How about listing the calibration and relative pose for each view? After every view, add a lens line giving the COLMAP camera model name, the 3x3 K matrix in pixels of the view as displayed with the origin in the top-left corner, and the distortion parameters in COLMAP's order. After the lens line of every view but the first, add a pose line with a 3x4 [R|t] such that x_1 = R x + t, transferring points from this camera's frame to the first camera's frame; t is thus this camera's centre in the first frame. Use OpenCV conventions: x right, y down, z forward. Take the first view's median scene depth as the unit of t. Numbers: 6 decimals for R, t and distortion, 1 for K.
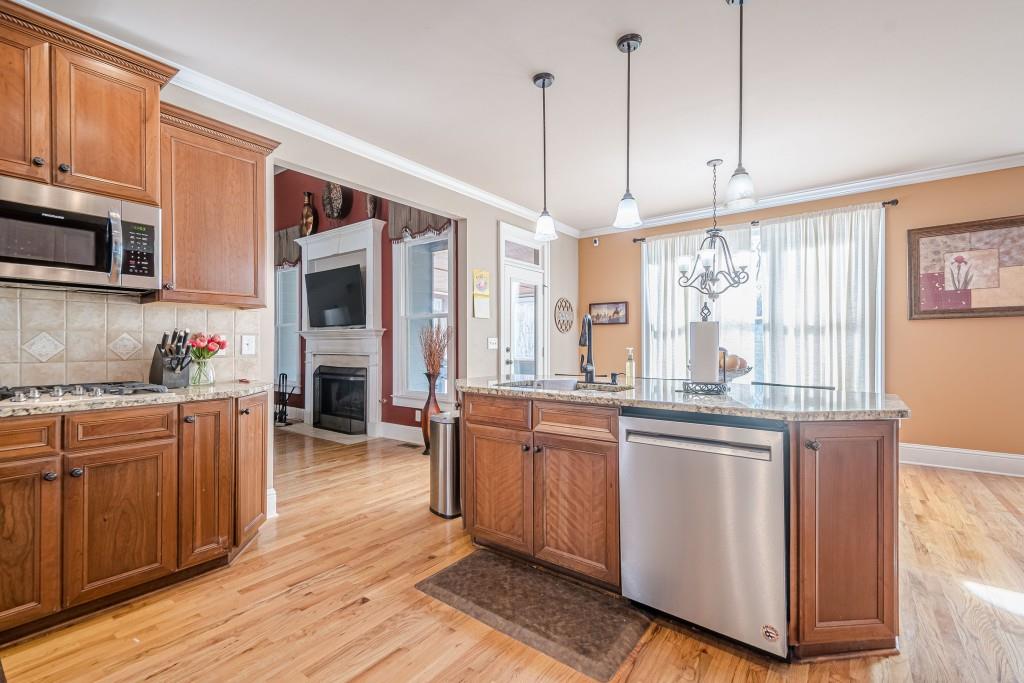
lens RADIAL K [[449.8, 0, 506.6], [0, 449.8, 344.2], [0, 0, 1]] dist [0.018919, -0.006533]
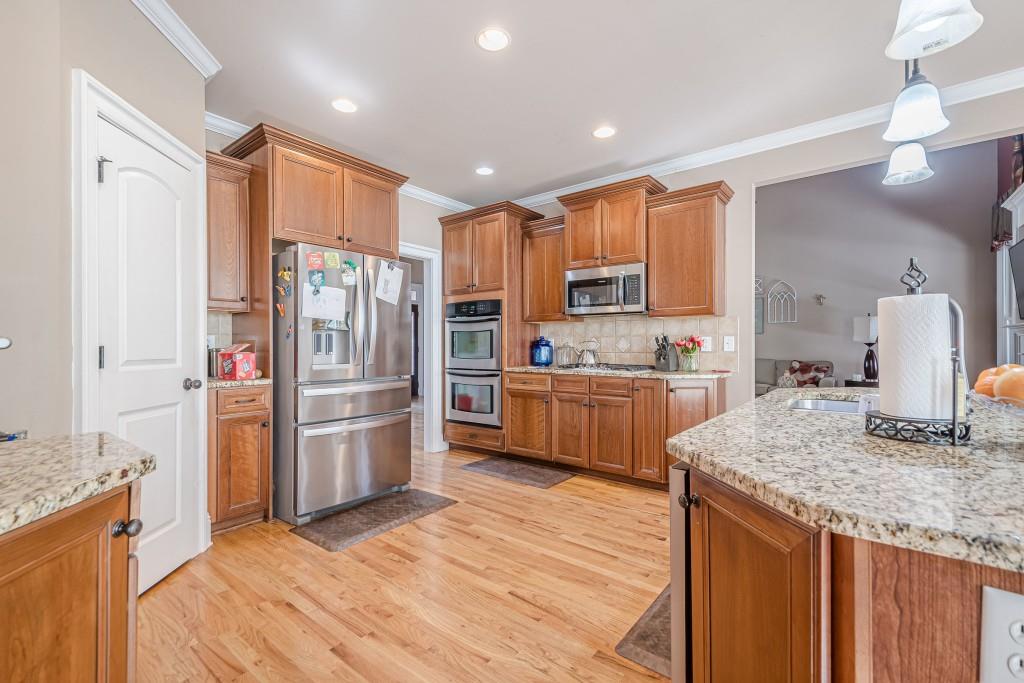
lens RADIAL K [[449.8, 0, 506.6], [0, 449.8, 344.2], [0, 0, 1]] dist [0.018919, -0.006533]
pose [[-0.020644, 0.000635, -0.999787, 0.950363], [0.000408, 1.000000, 0.000627, 0.002158], [0.999787, -0.000395, -0.020644, 0.549109]]
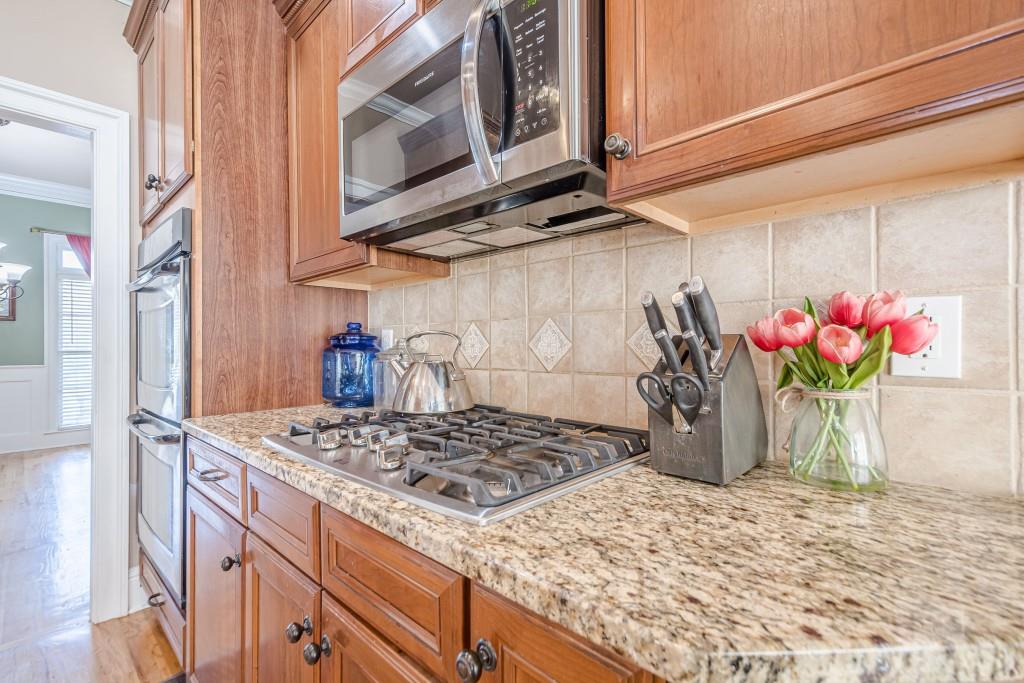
lens RADIAL K [[449.8, 0, 506.6], [0, 449.8, 344.2], [0, 0, 1]] dist [0.018919, -0.006533]
pose [[-0.103066, -0.002983, -0.994670, -0.465863], [0.004381, 0.999984, -0.003453, 0.007239], [0.994665, -0.004713, -0.103051, 1.022754]]
